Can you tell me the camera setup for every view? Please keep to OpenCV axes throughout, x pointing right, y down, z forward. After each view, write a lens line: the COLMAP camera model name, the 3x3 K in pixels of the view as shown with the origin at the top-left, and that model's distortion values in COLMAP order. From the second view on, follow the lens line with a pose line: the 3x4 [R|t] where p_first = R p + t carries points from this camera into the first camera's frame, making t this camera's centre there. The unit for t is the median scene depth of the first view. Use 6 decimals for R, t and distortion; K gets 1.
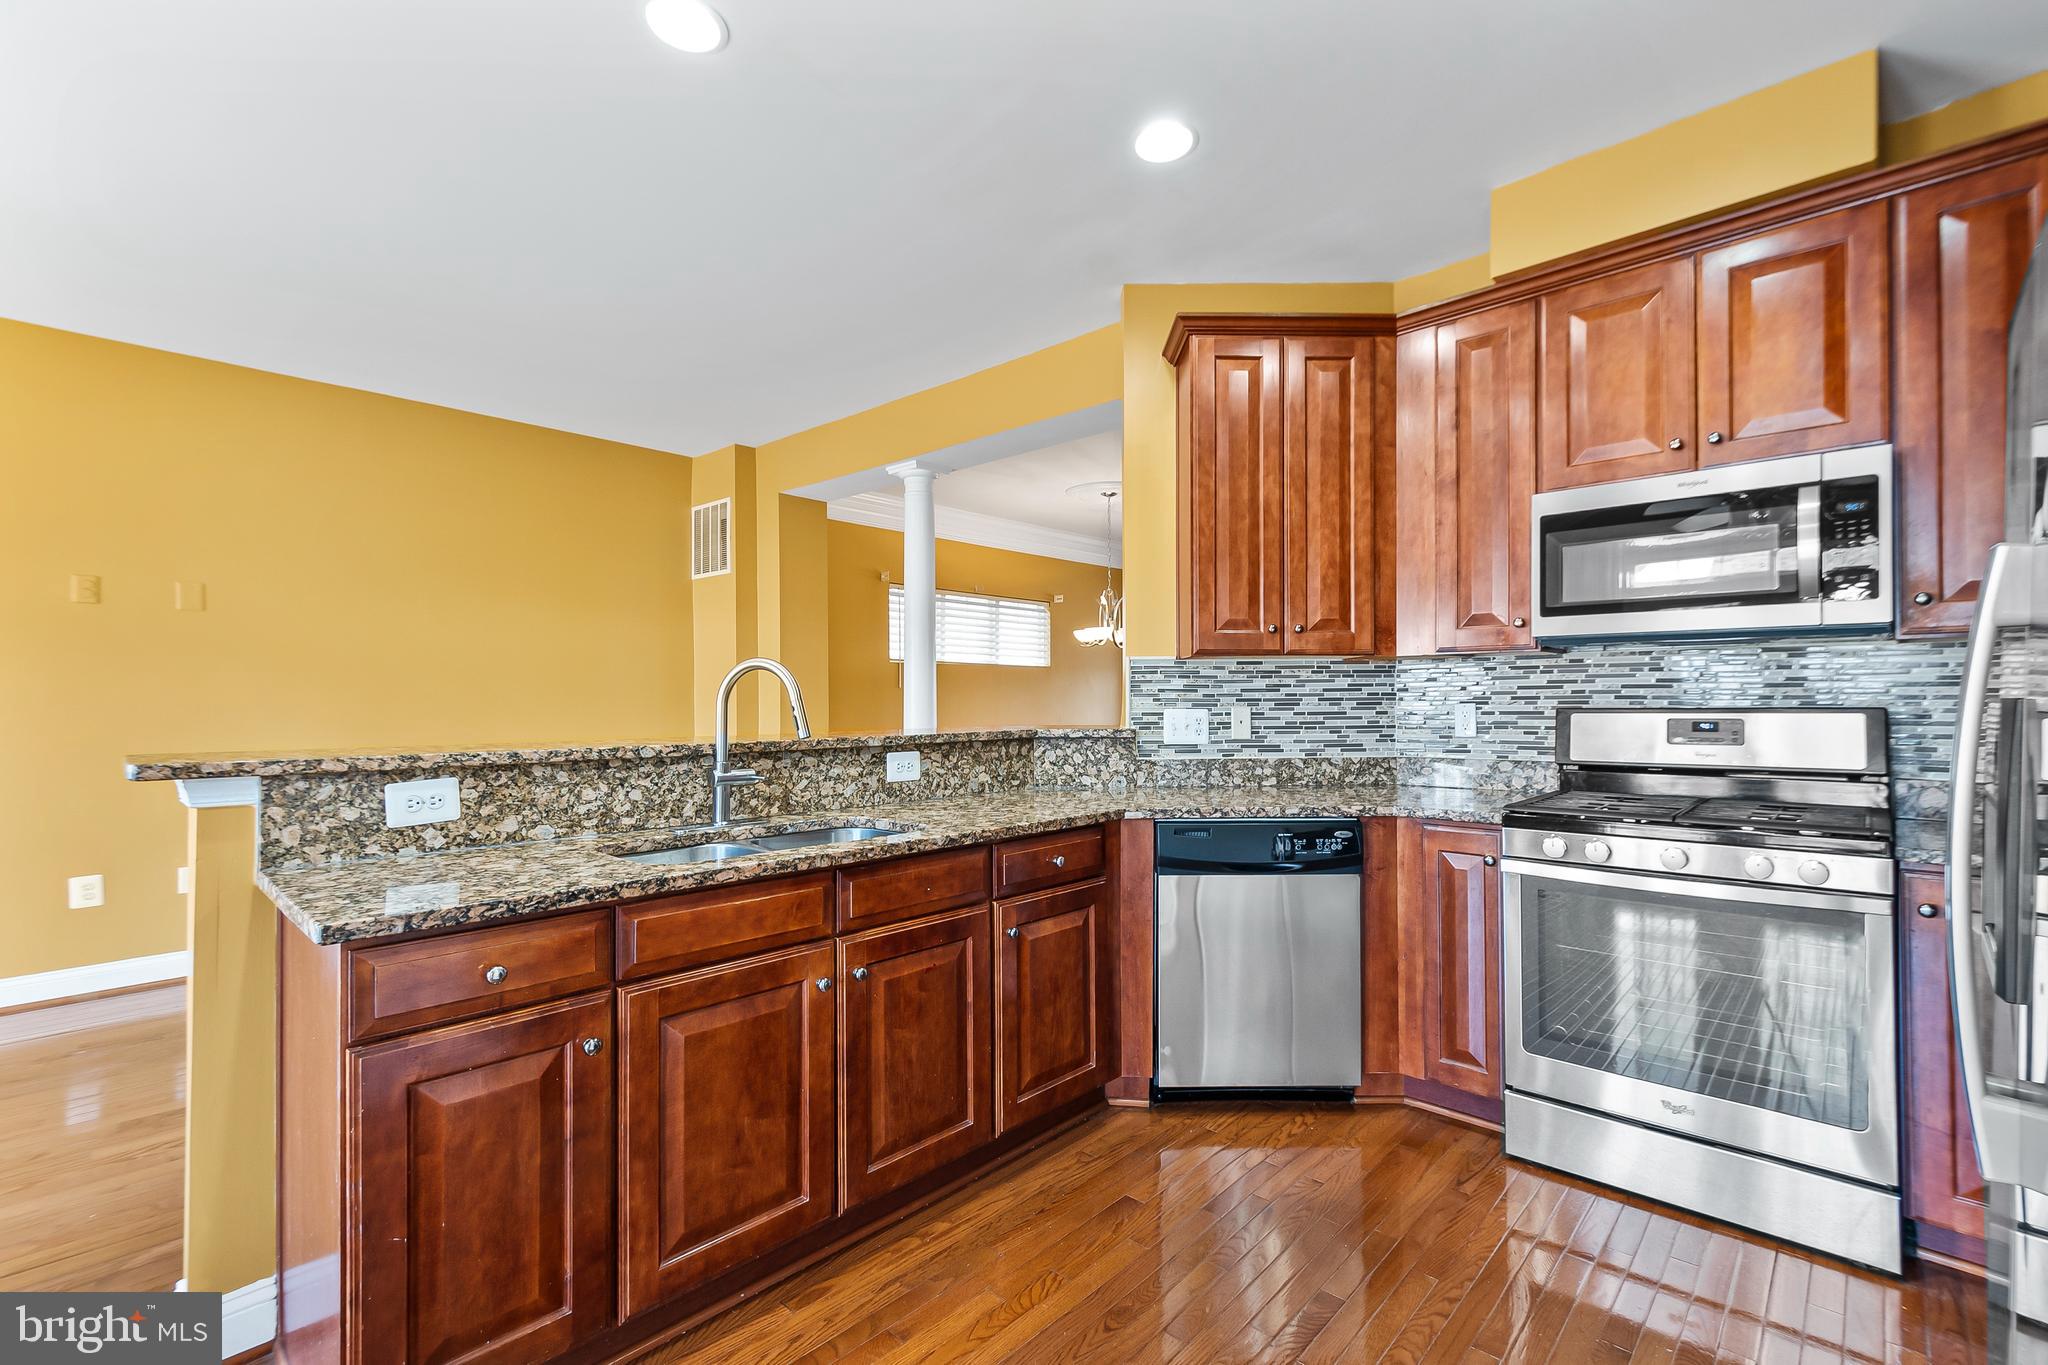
lens RADIAL K [[895.4, 0, 1045.8], [0, 895.4, 691.8], [0, 0, 1]] dist [0.006384, -0.001841]
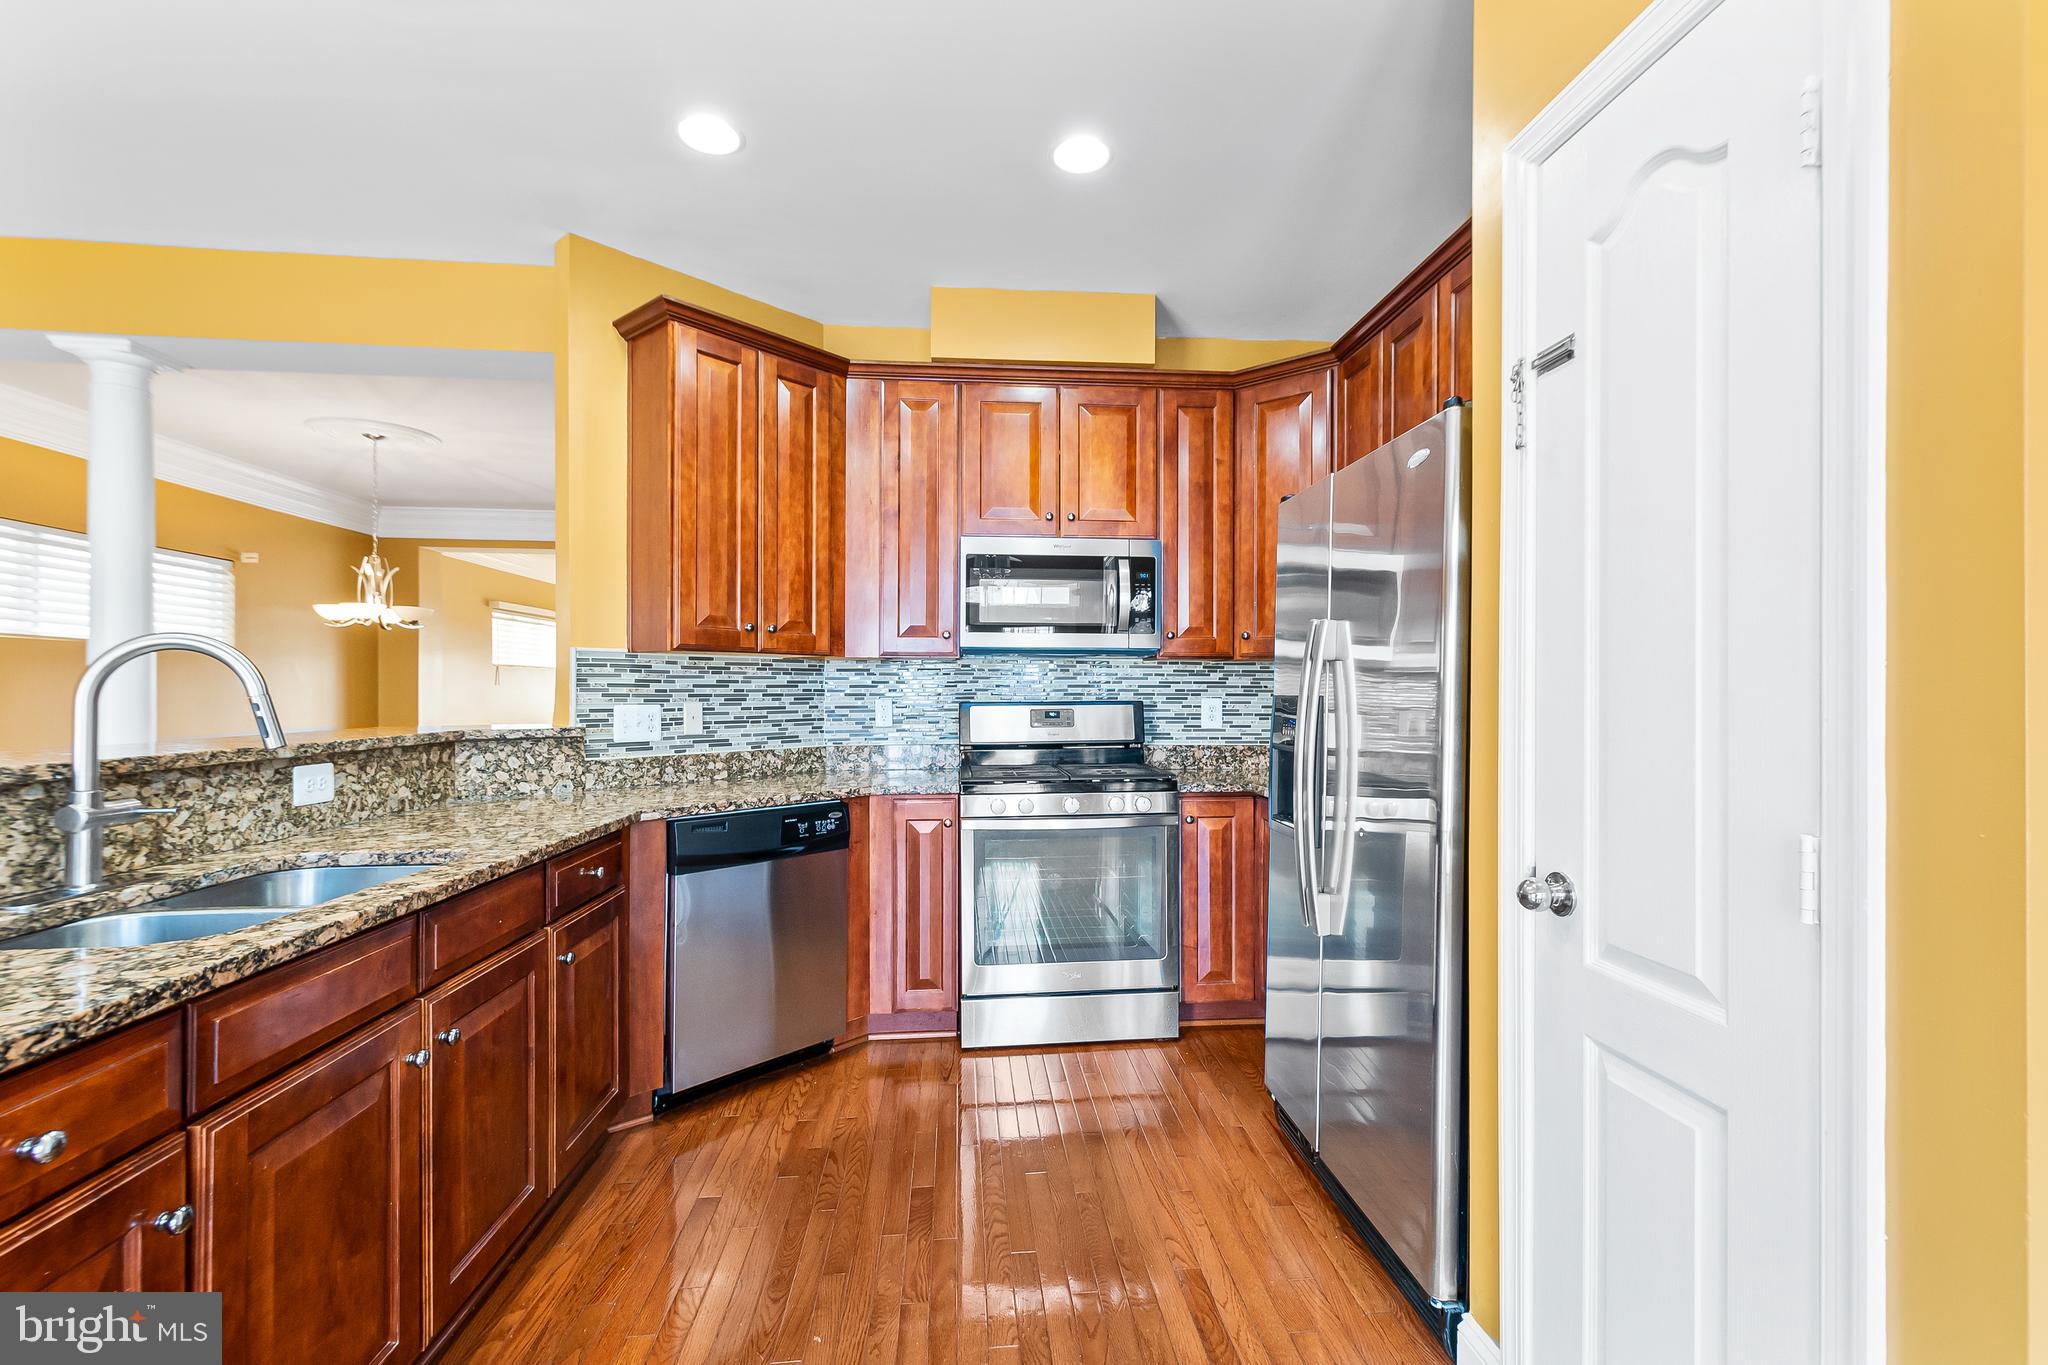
lens RADIAL K [[895.4, 0, 1049.2], [0, 895.4, 688.1], [0, 0, 1]] dist [0.006384, -0.001841]
pose [[0.666470, 0.007763, 0.745492, -0.331307], [-0.008224, 0.999962, -0.003061, 0.000909], [-0.745487, -0.004091, 0.666508, 0.049068]]
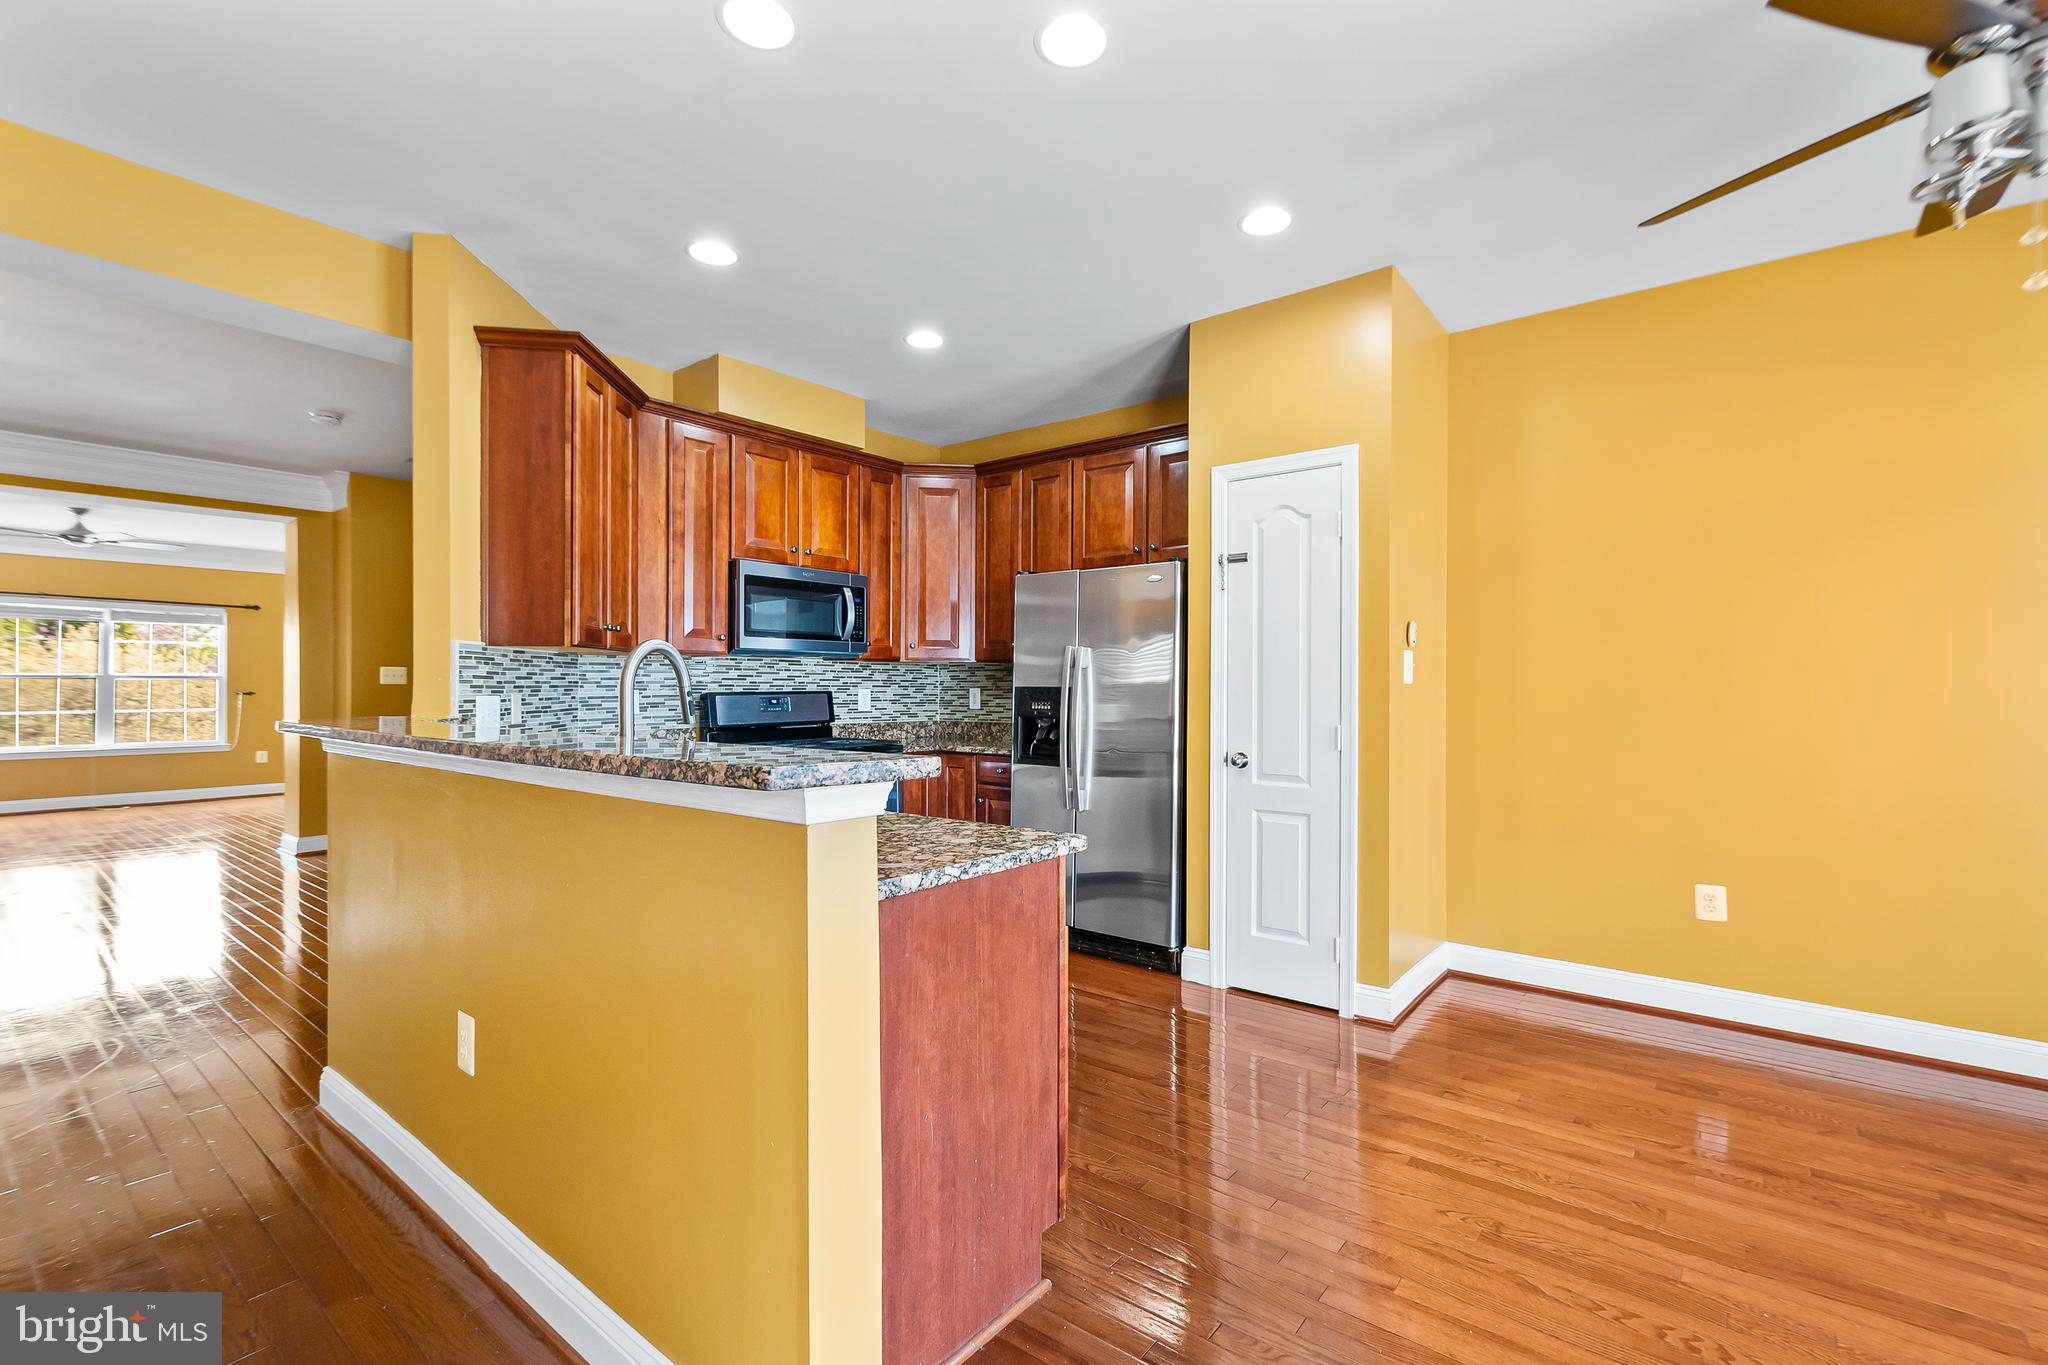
lens RADIAL K [[895.4, 0, 1040.6], [0, 895.4, 688.3], [0, 0, 1]] dist [0.006384, -0.001841]
pose [[-0.068379, -0.000051, 0.997659, -1.107526], [-0.009032, 0.999959, -0.000568, 0.007427], [-0.997619, -0.009049, -0.068377, 0.577972]]
